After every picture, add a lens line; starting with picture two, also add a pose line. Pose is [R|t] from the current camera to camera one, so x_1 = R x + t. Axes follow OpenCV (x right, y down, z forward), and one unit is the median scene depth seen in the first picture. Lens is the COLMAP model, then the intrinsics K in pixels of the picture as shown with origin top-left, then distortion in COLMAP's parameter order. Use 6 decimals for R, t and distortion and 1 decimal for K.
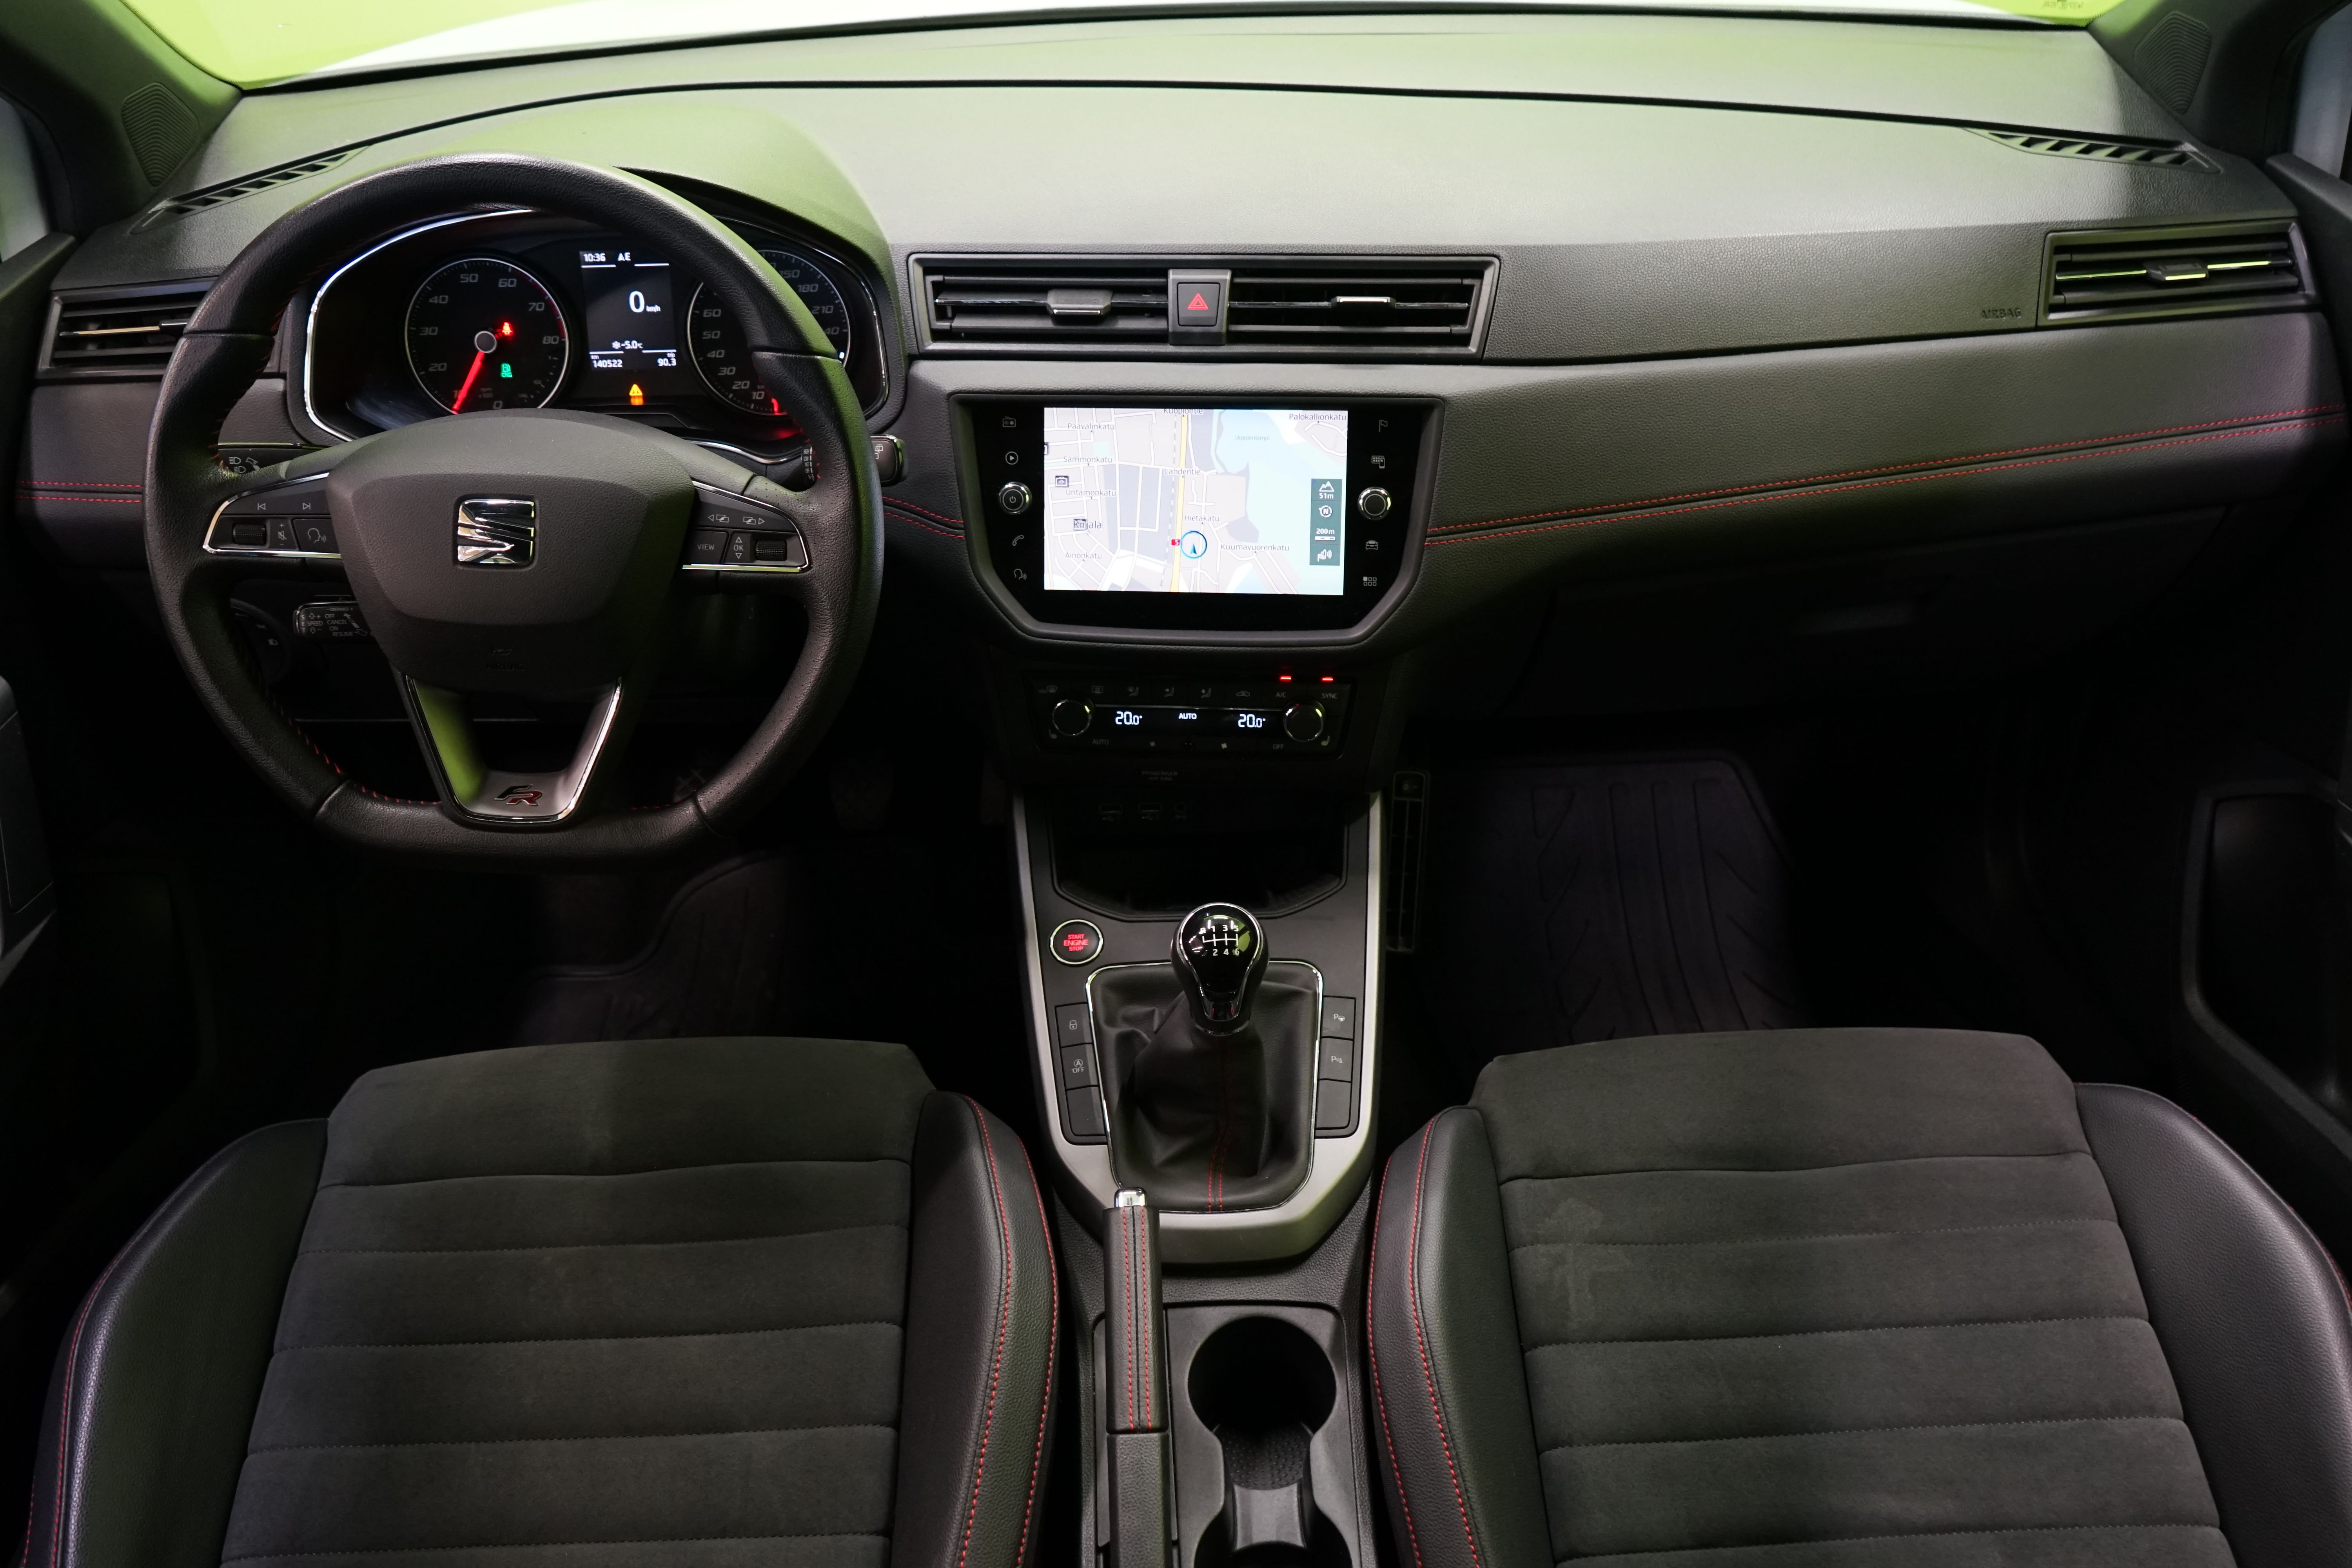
lens RADIAL K [[1940.6, 0, 1177.1], [0, 1940.6, 779.0], [0, 0, 1]] dist [-0.020338, -0.014661]
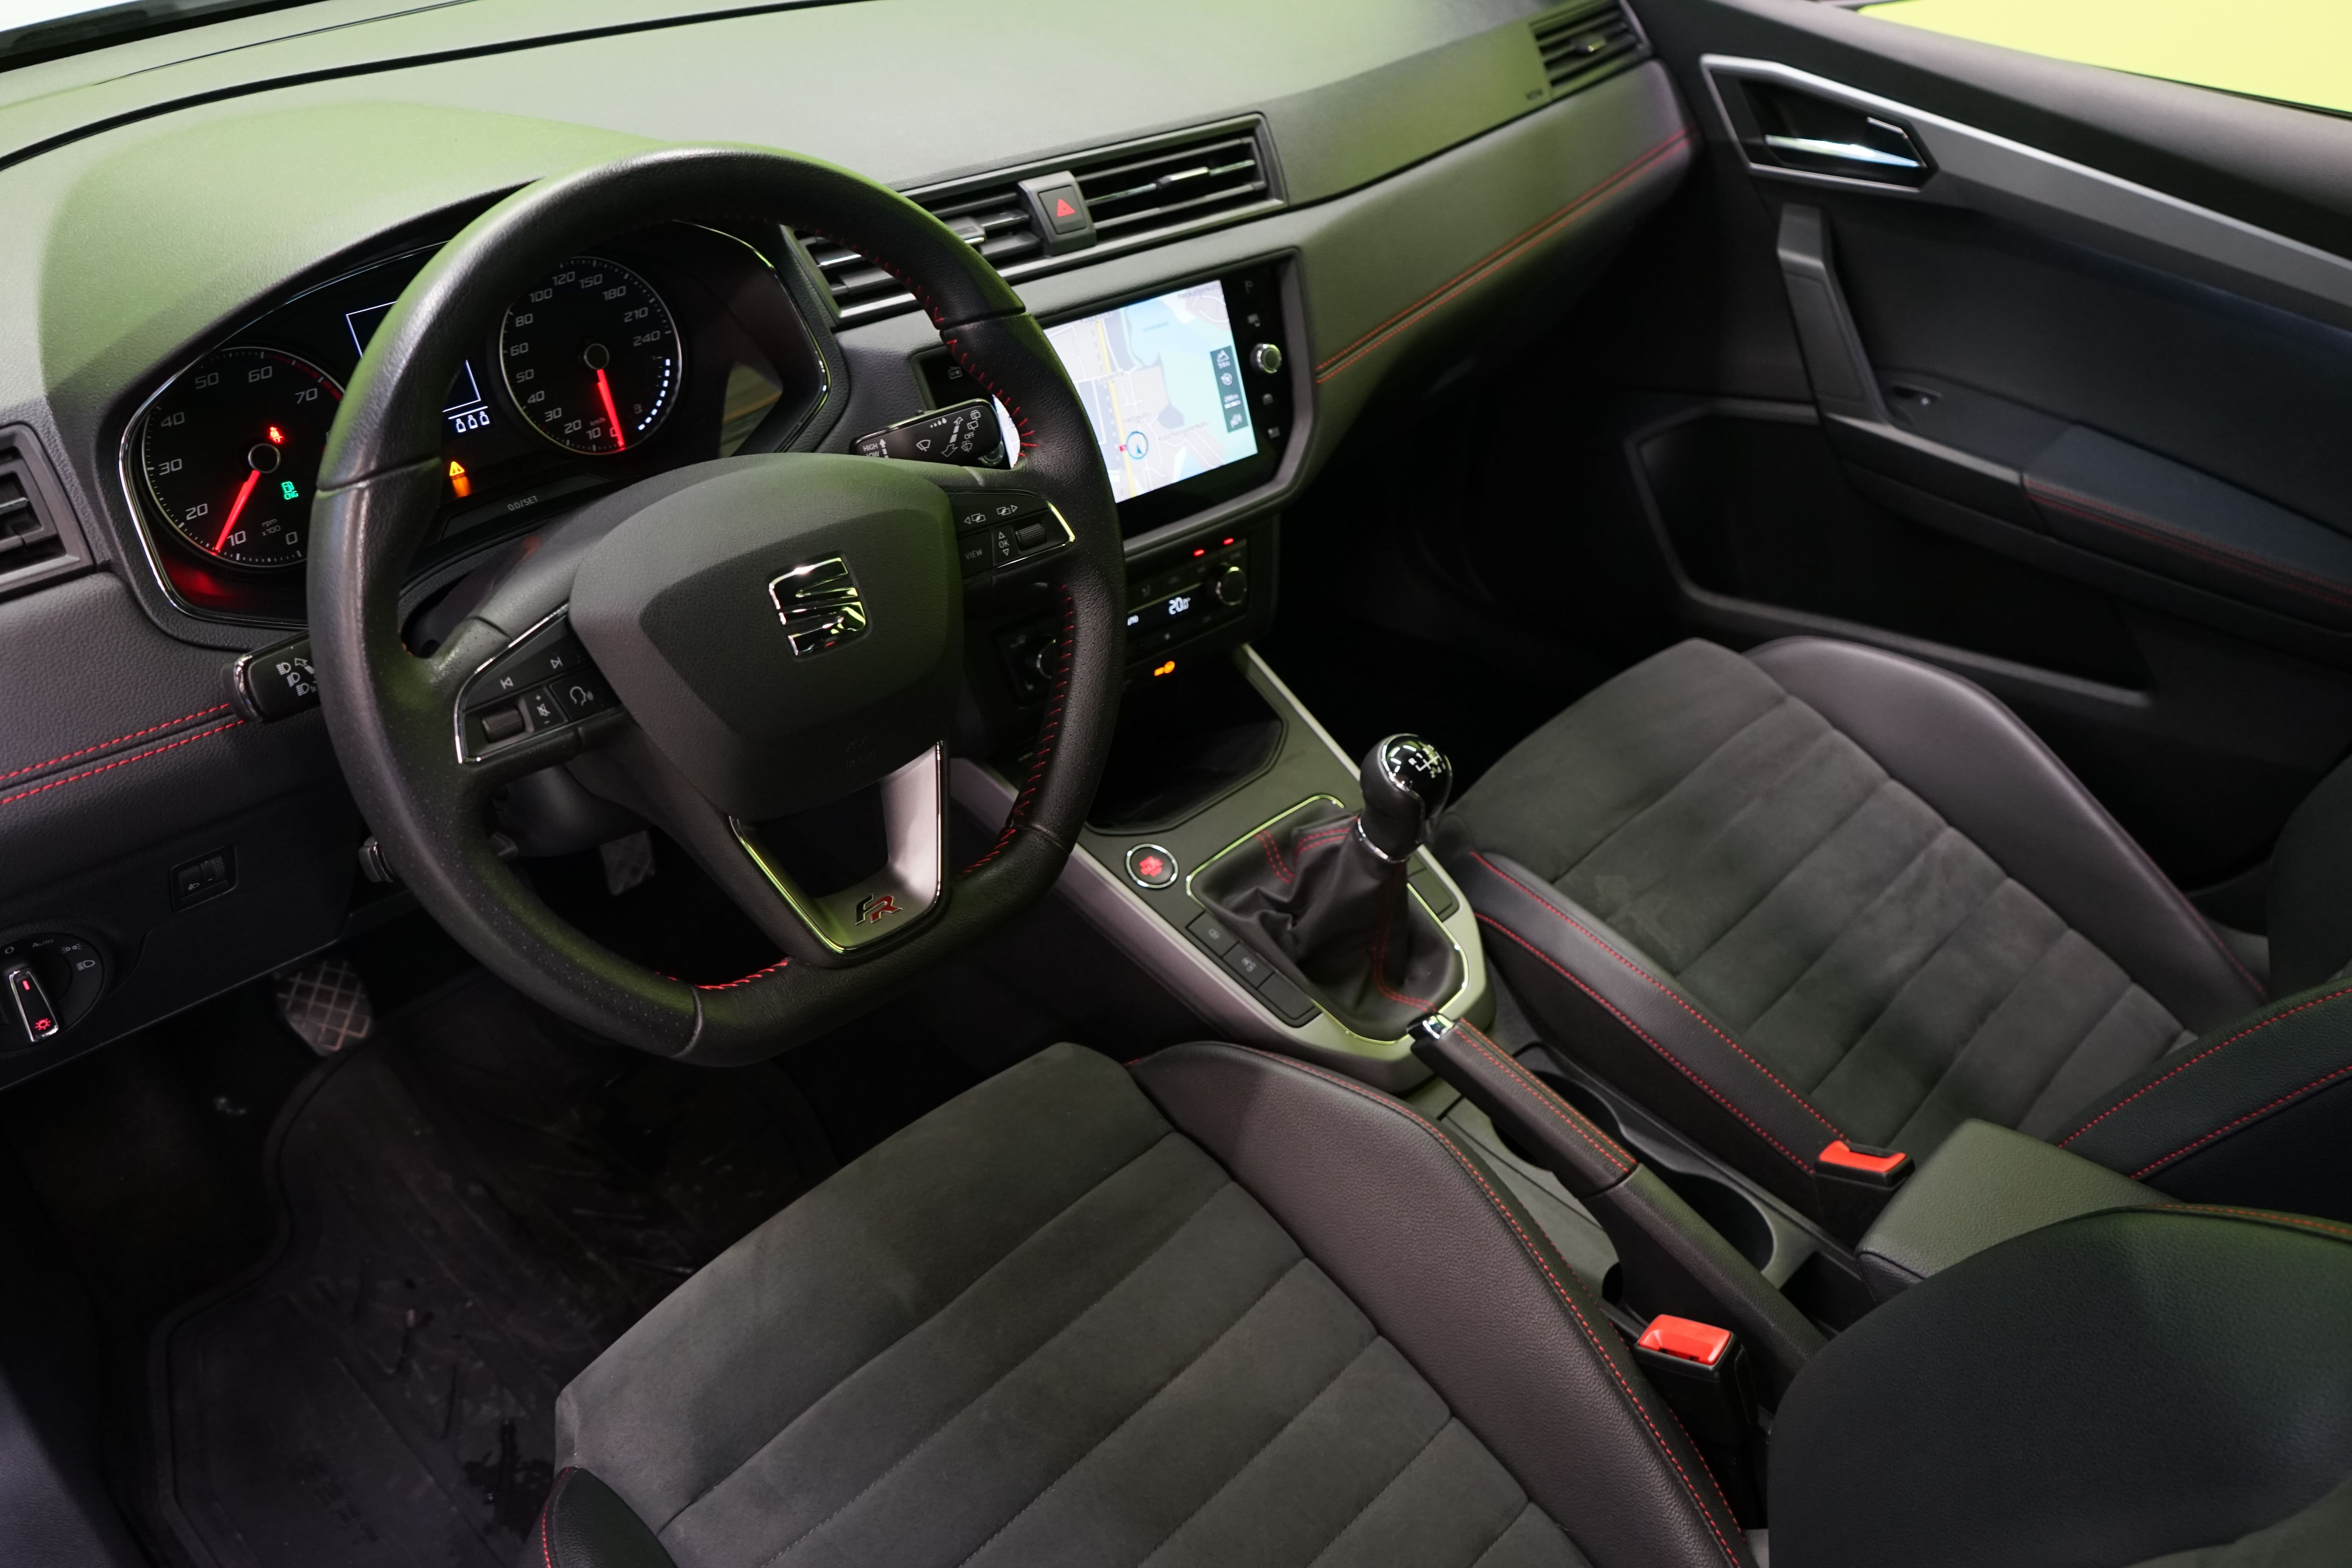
lens RADIAL K [[1900.6, 0, 1177.4], [0, 1900.6, 789.6], [0, 0, 1]] dist [-0.032872, 0.003746]
pose [[0.692474, -0.377270, 0.614937, -0.650551], [0.348254, 0.921288, 0.173055, -0.120301], [-0.631822, 0.094318, 0.769354, 0.253245]]
